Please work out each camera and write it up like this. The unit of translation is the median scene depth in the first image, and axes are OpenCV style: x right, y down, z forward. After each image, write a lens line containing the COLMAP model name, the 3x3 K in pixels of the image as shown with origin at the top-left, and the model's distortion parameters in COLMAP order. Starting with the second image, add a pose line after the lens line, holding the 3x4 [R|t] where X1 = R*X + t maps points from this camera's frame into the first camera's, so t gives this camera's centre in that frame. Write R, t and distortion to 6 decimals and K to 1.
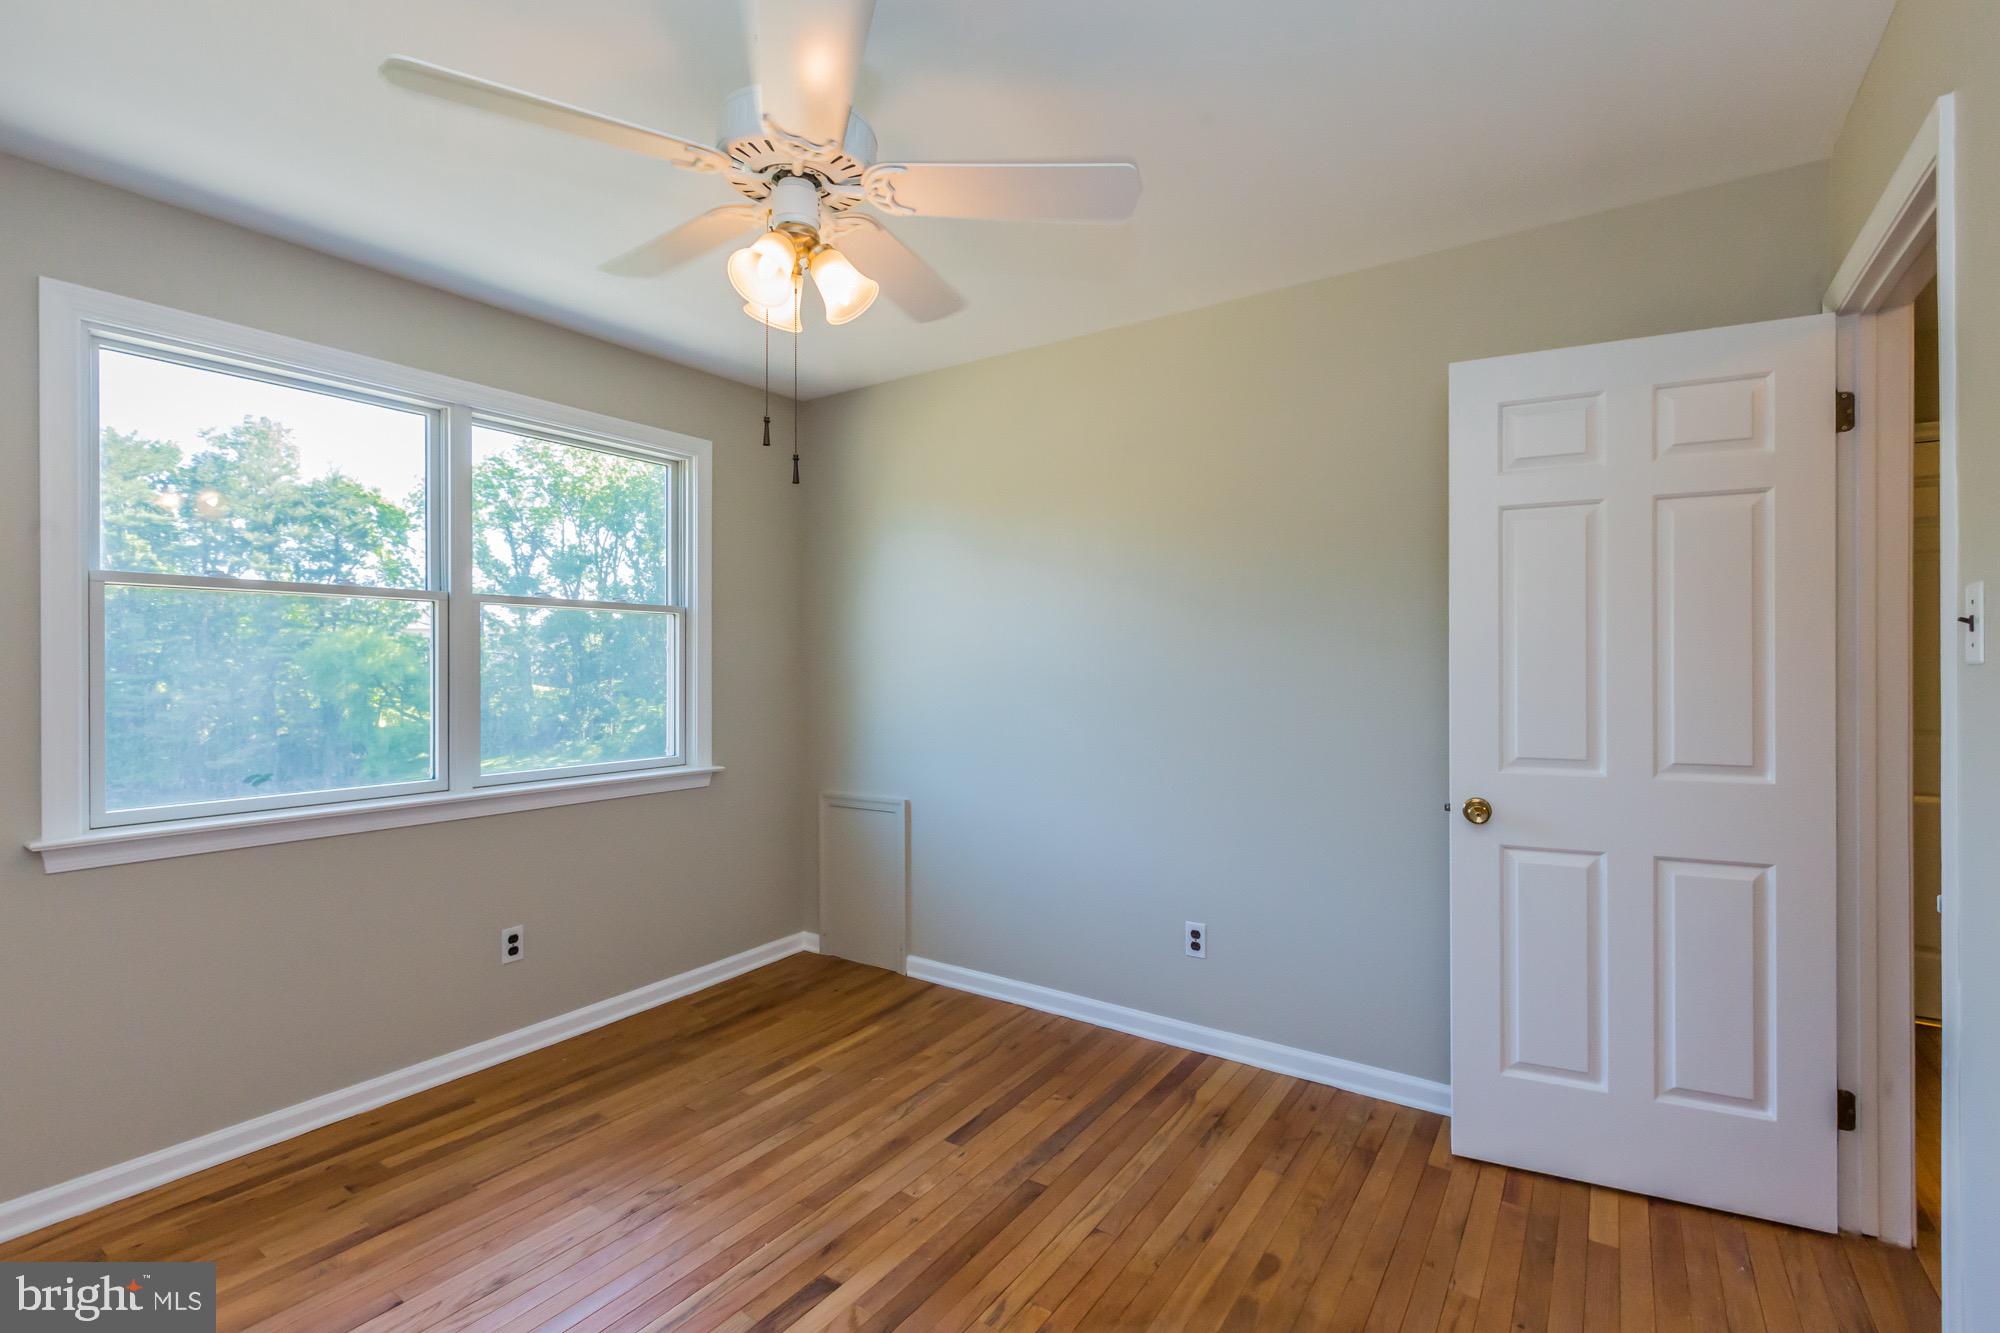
lens RADIAL K [[925.6, 0, 1006.7], [0, 925.6, 669.2], [0, 0, 1]] dist [0.017968, 0.000172]
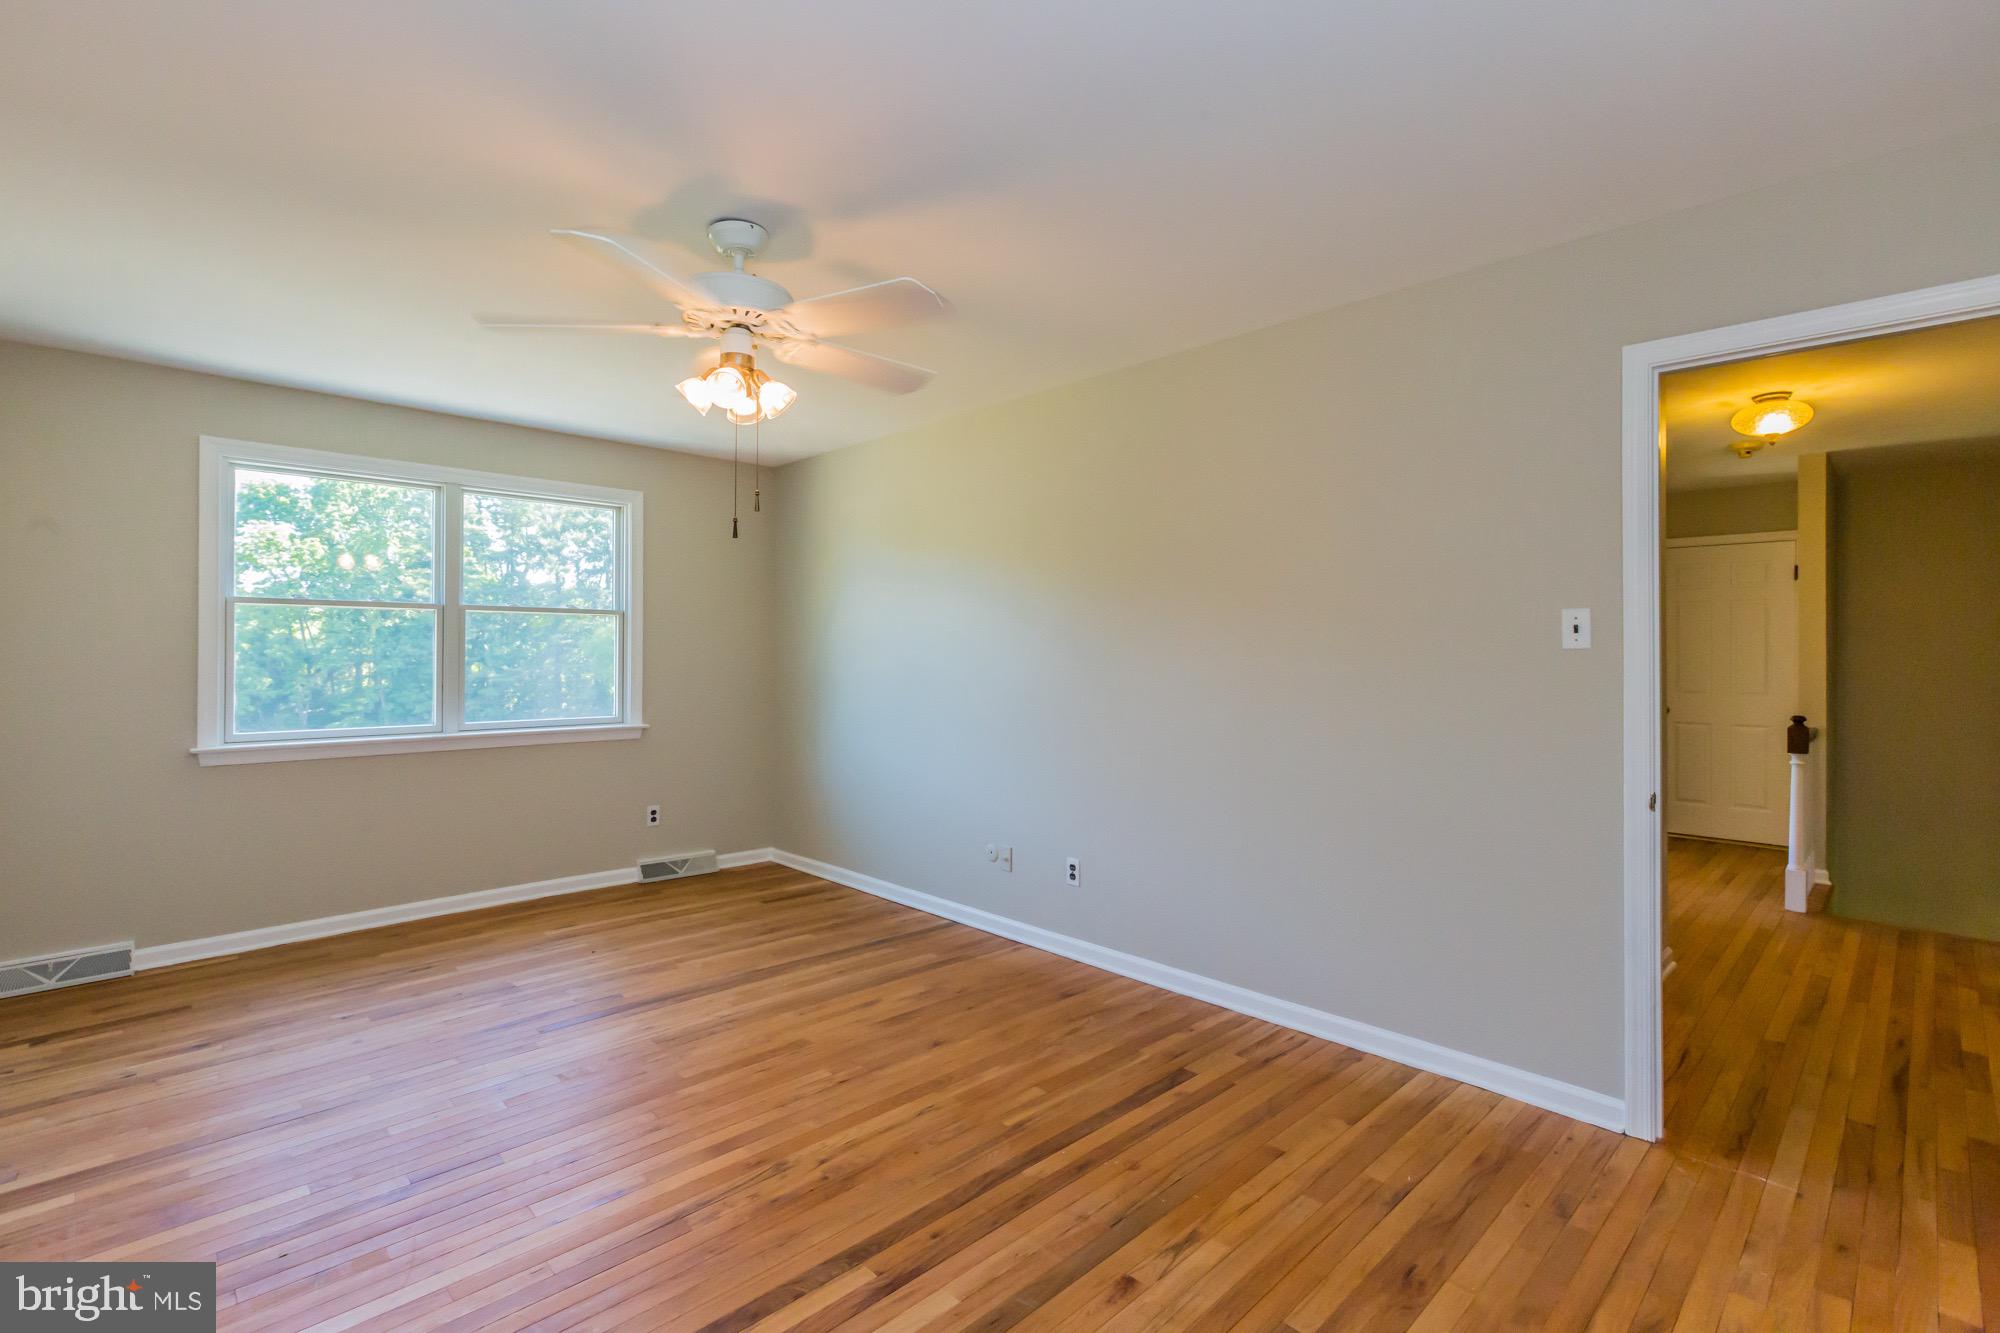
lens RADIAL K [[902.9, 0, 1000.7], [0, 902.9, 651.9], [0, 0, 1]] dist [-0.000406, -0.000388]
pose [[0.977632, 0.003359, -0.210298, 0.521277], [-0.004204, 0.999985, -0.003571, -0.001516], [0.210283, 0.004375, 0.977631, -0.226043]]
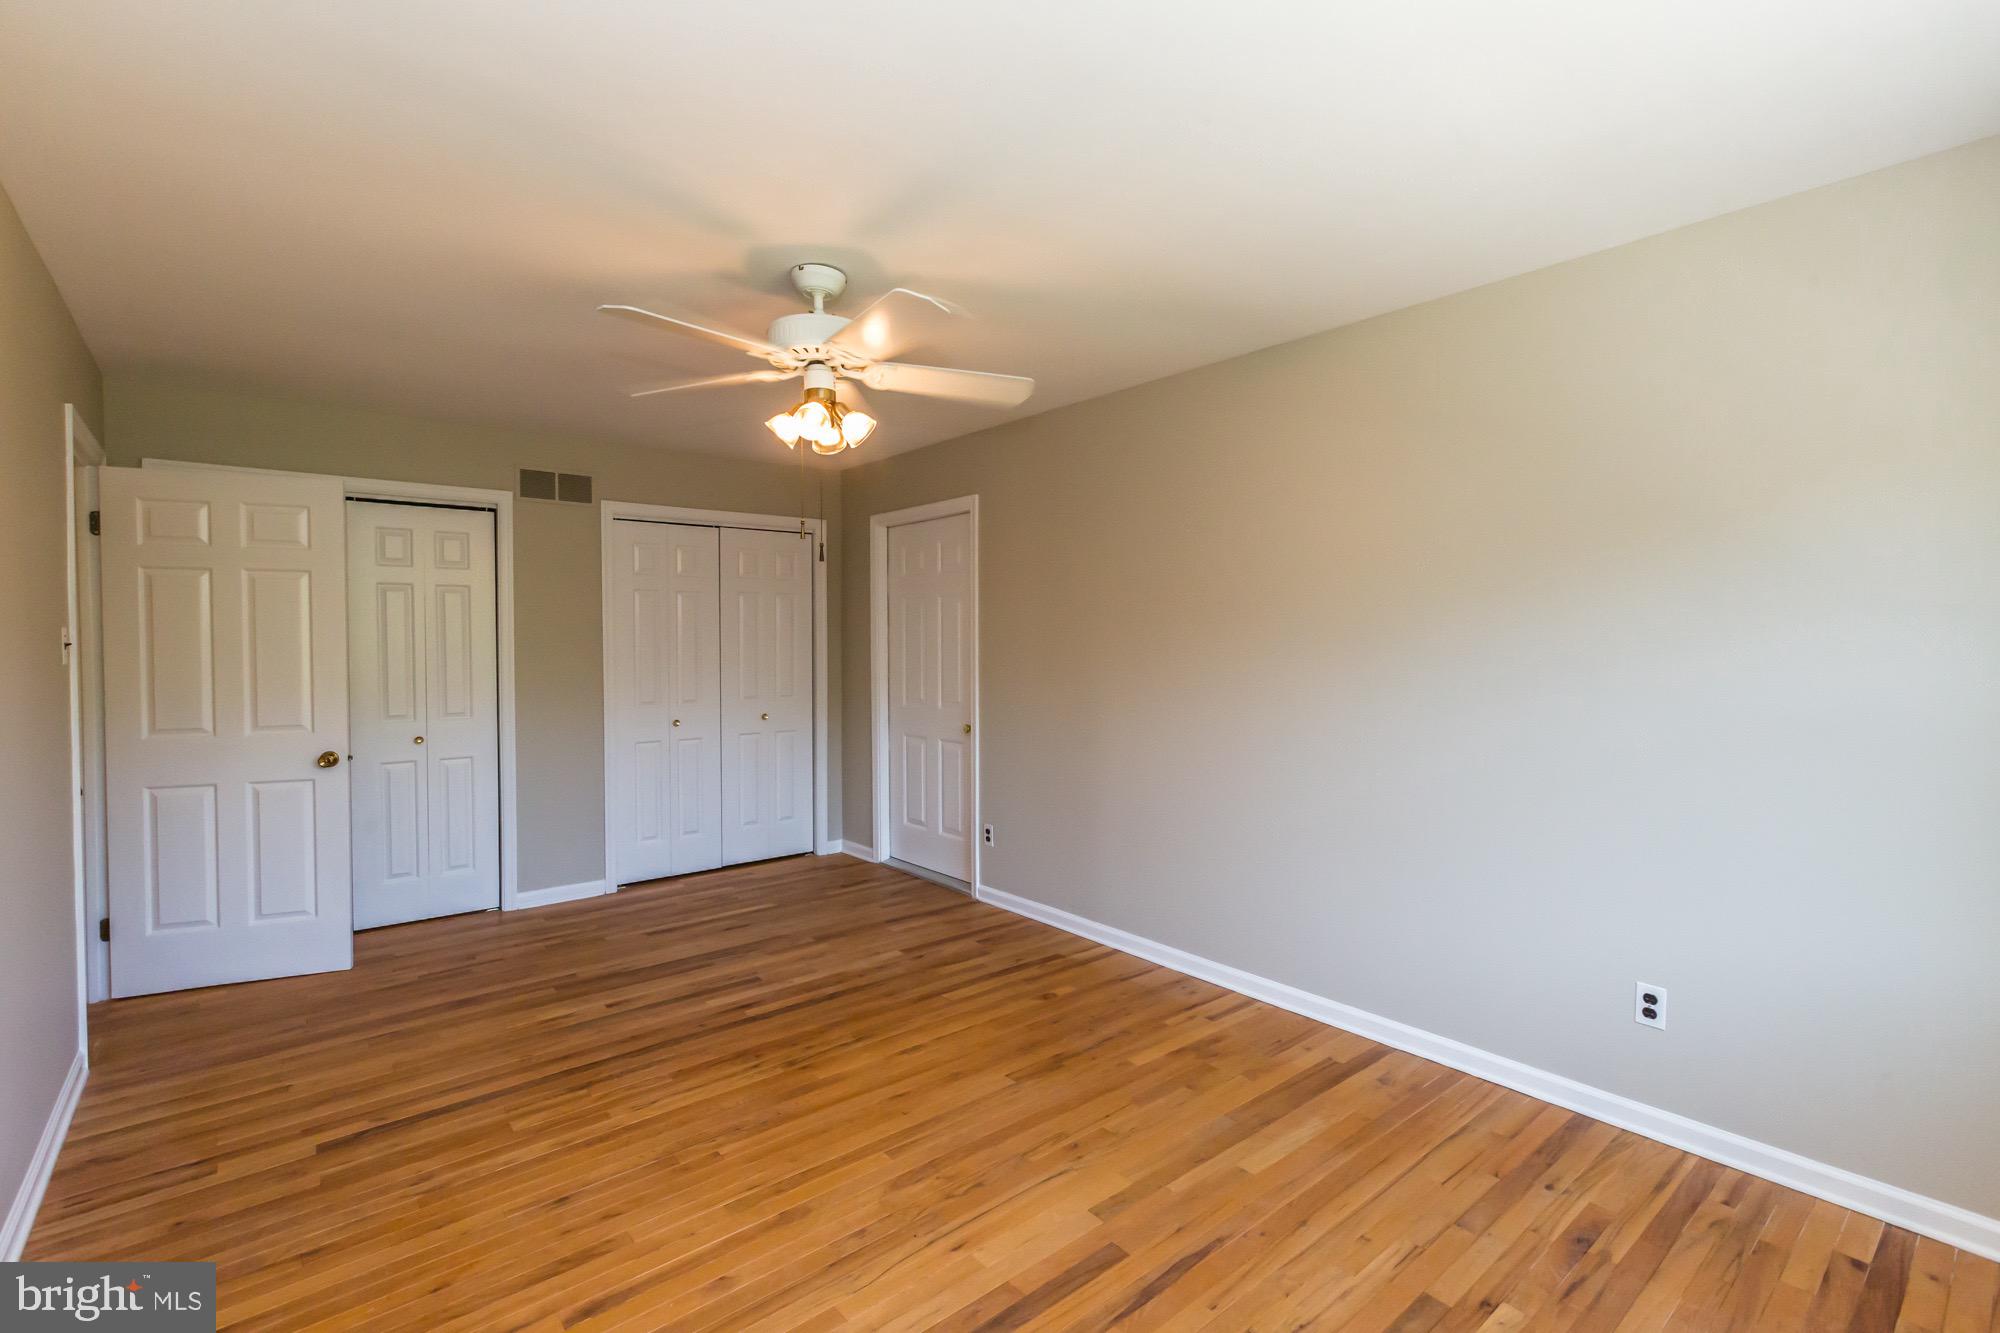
lens RADIAL K [[886.2, 0, 1001.7], [0, 886.2, 661.3], [0, 0, 1]] dist [-0.000377, 0.000007]
pose [[-0.960441, -0.001238, 0.278480, -0.174082], [0.005385, 0.999721, 0.023017, -0.023989], [-0.278431, 0.023606, -0.960166, 1.079816]]
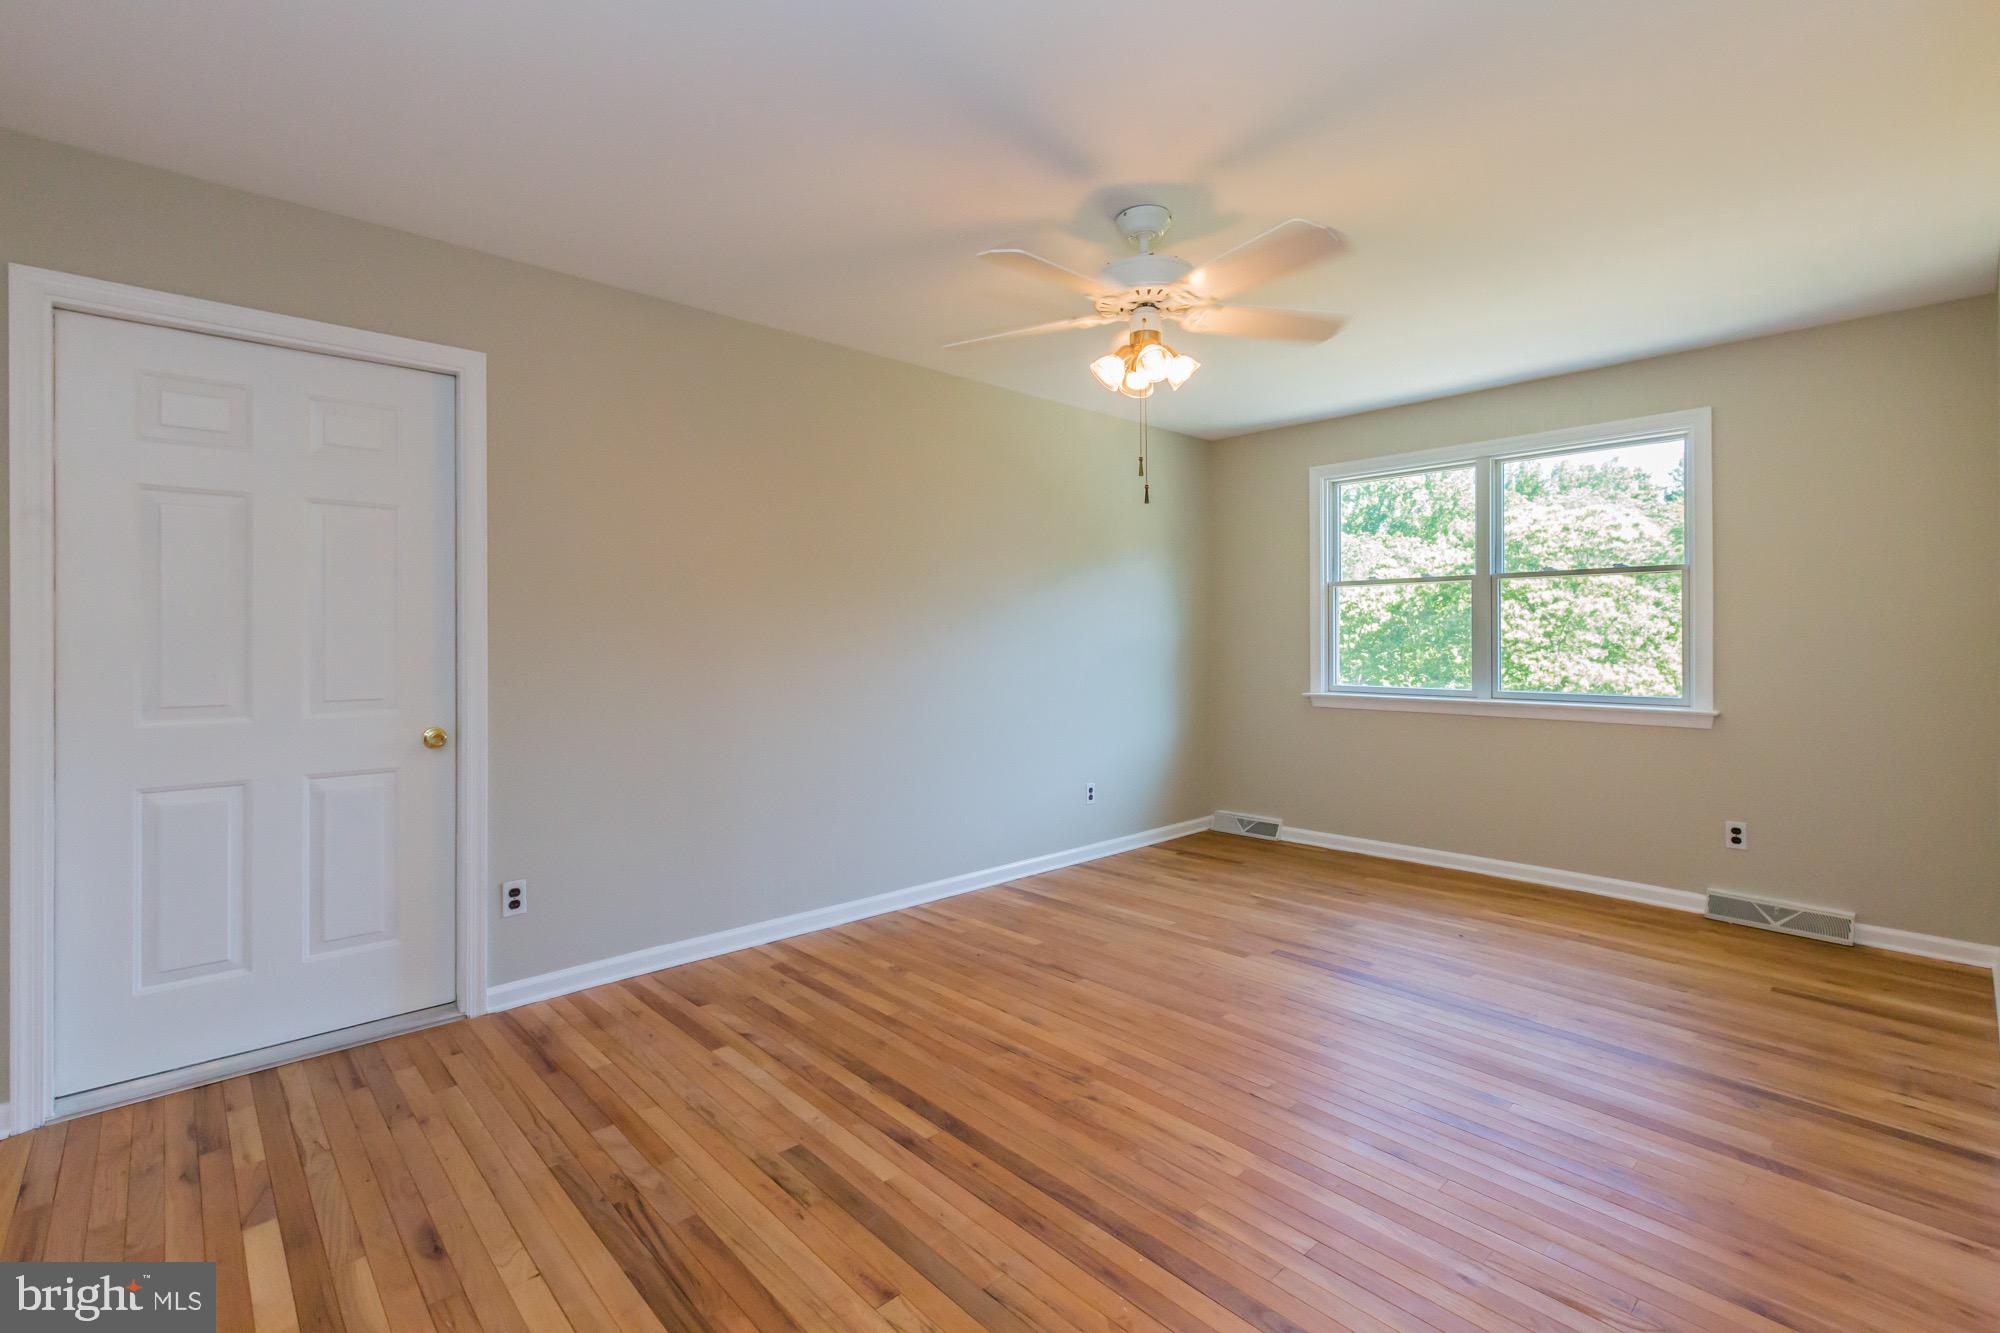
lens RADIAL K [[902.8, 0, 1000.1], [0, 902.8, 636.1], [0, 0, 1]] dist [0.001116, 0.000086]
pose [[-0.233985, 0.000964, -0.972240, 0.929225], [0.002007, 0.999998, 0.000508, 0.017946], [0.972238, -0.001833, -0.233987, 0.470612]]
